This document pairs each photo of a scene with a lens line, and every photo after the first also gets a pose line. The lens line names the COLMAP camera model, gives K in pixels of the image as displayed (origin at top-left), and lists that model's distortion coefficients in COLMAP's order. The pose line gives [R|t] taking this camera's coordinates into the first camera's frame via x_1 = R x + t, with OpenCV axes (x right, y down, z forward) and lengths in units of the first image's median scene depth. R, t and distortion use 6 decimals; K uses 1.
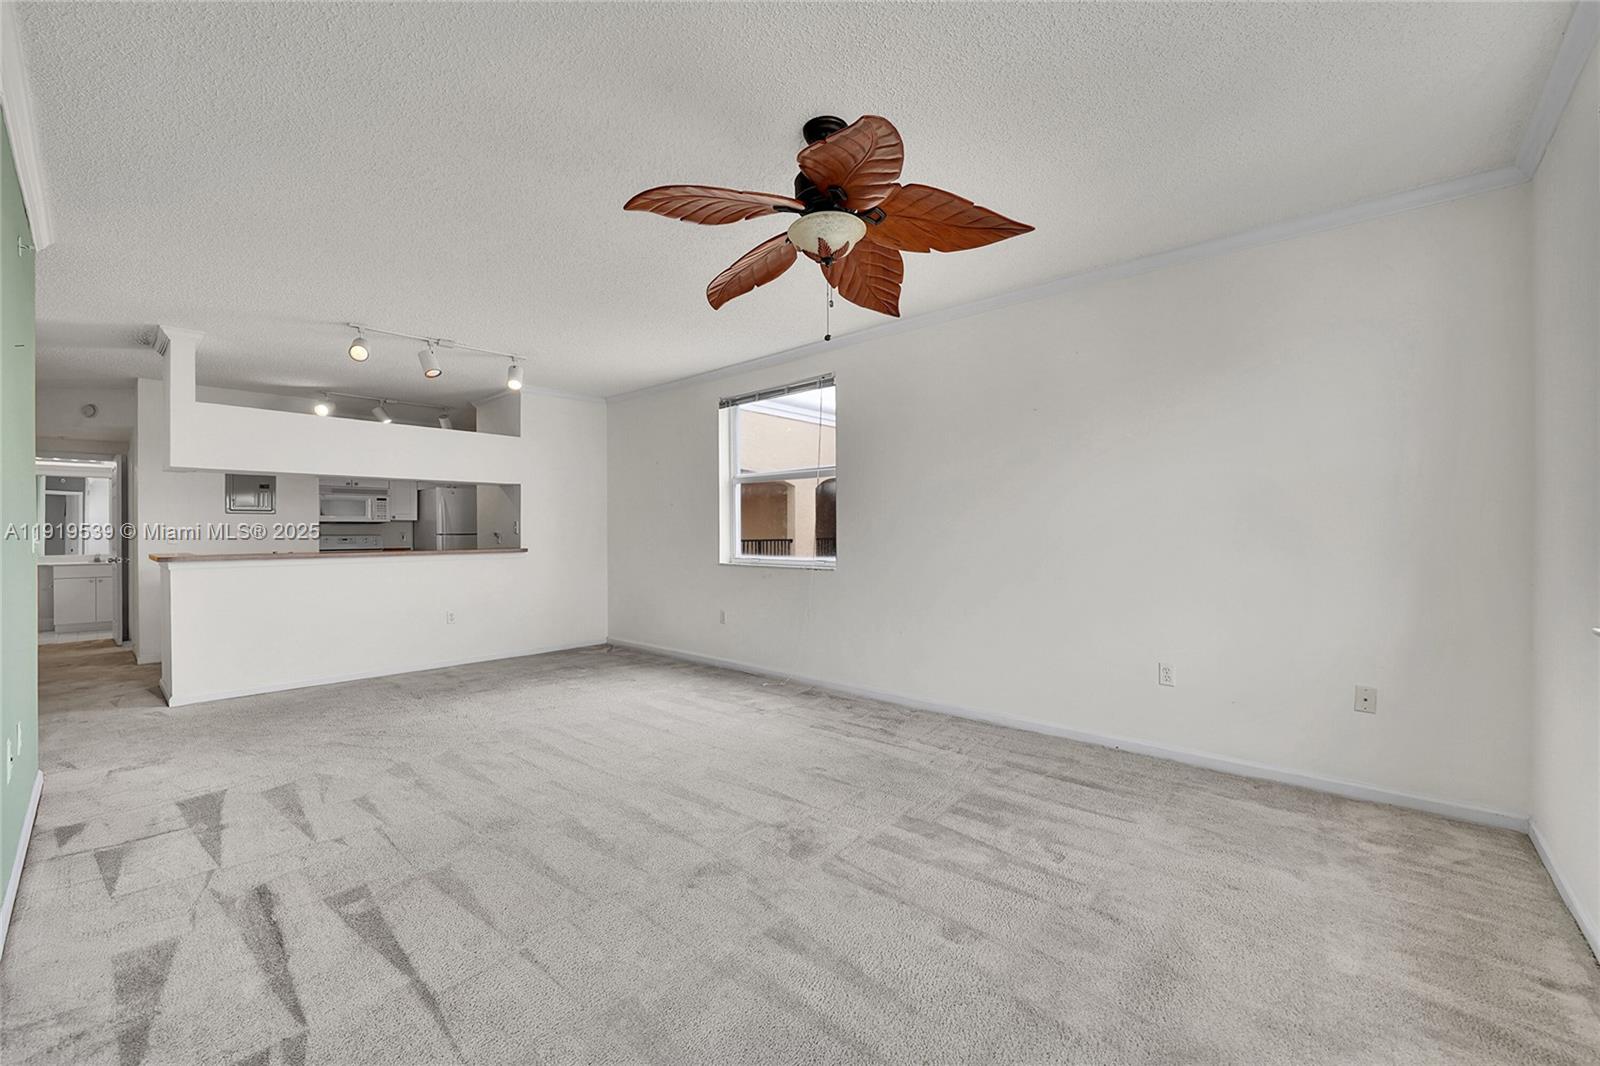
lens RADIAL K [[636.0, 0, 793.5], [0, 636.0, 534.3], [0, 0, 1]] dist [0.000467, 0.000044]
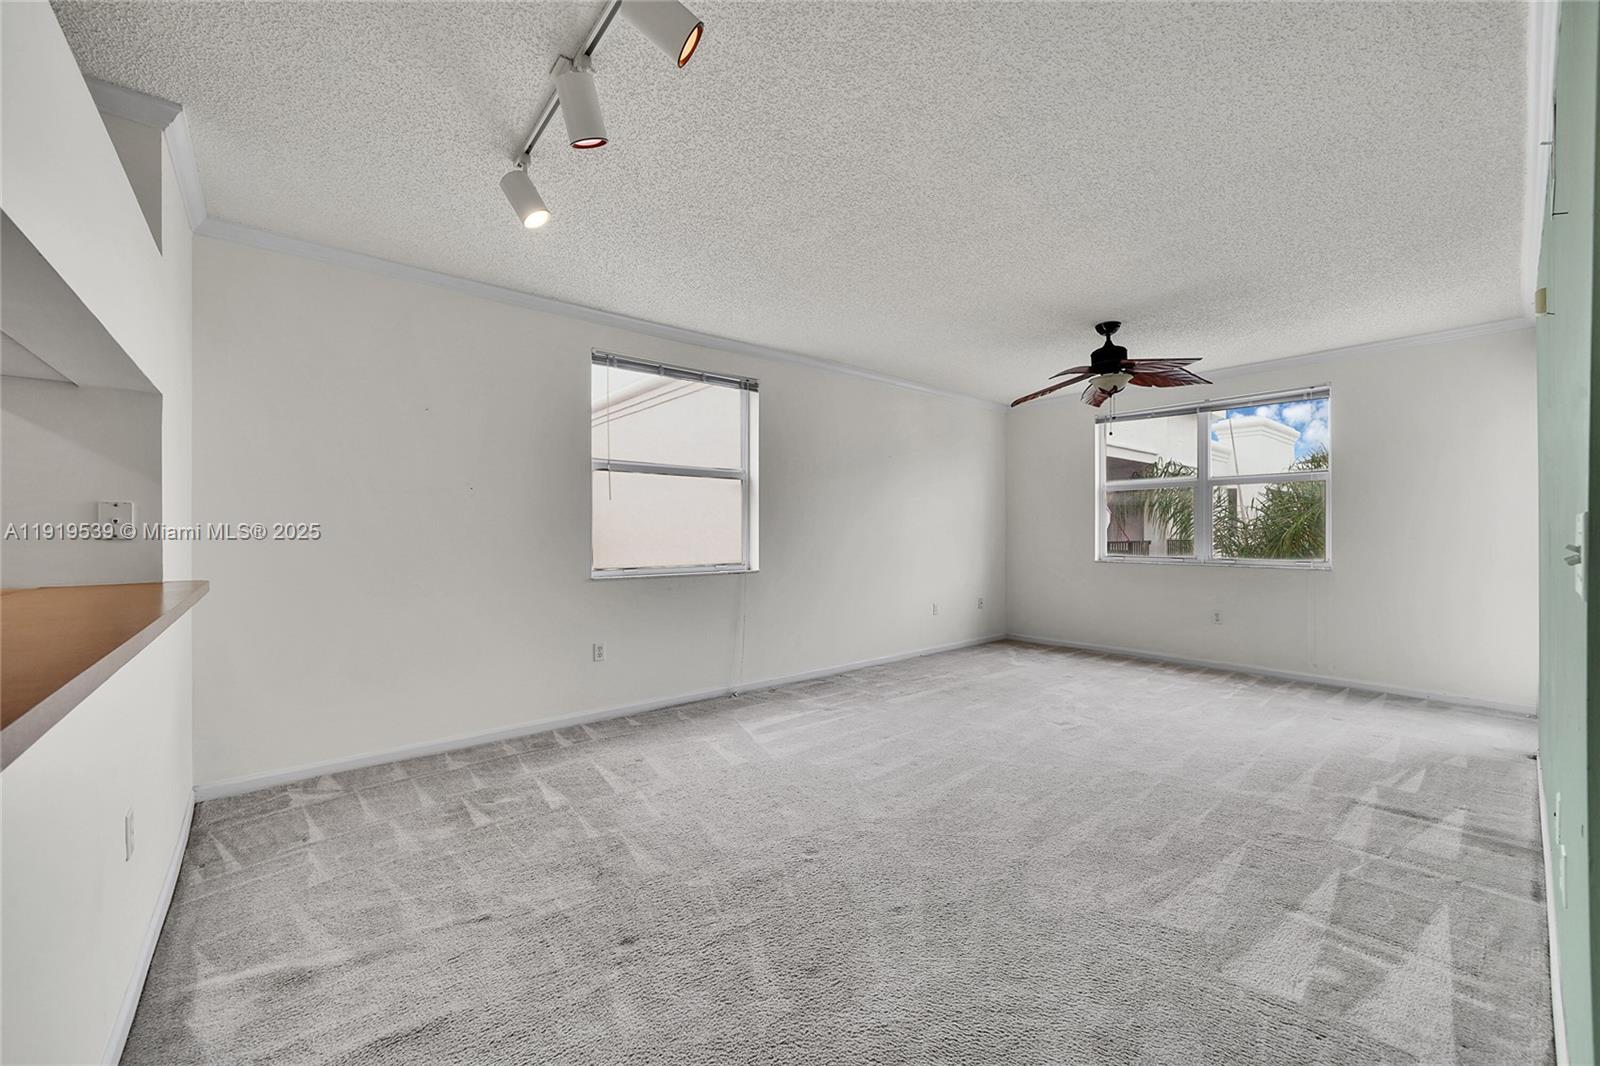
lens RADIAL K [[622.4, 0, 800.6], [0, 622.4, 535.1], [0, 0, 1]] dist [-0.014605, 0.004306]
pose [[0.135586, 0.000431, 0.990766, -0.867343], [0.005095, 0.999986, -0.001132, -0.001859], [-0.990753, 0.005202, 0.135582, 0.755203]]
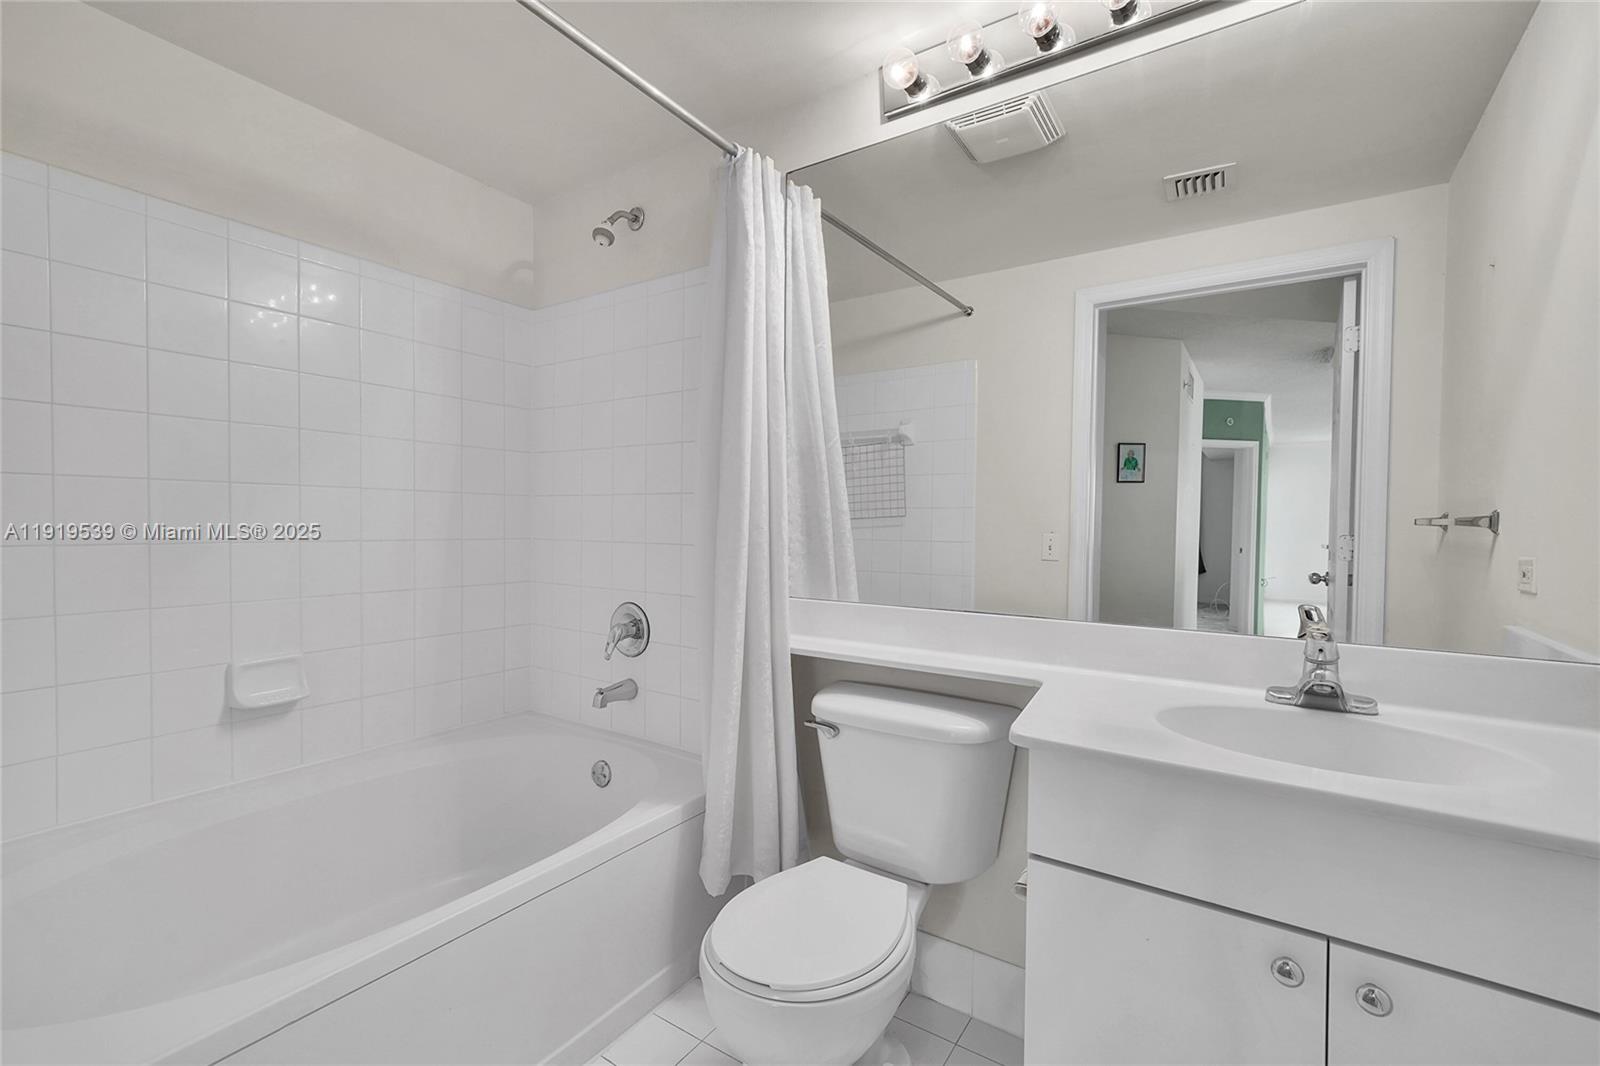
lens RADIAL K [[683.1, 0, 812.5], [0, 683.1, 526.8], [0, 0, 1]] dist [0.003626, 0.000268]
pose [[0.146174, 0.015009, -0.989145, -1.564653], [-0.021449, 0.999698, 0.011999, 0.010829], [0.989026, 0.019462, 0.146452, 1.408570]]
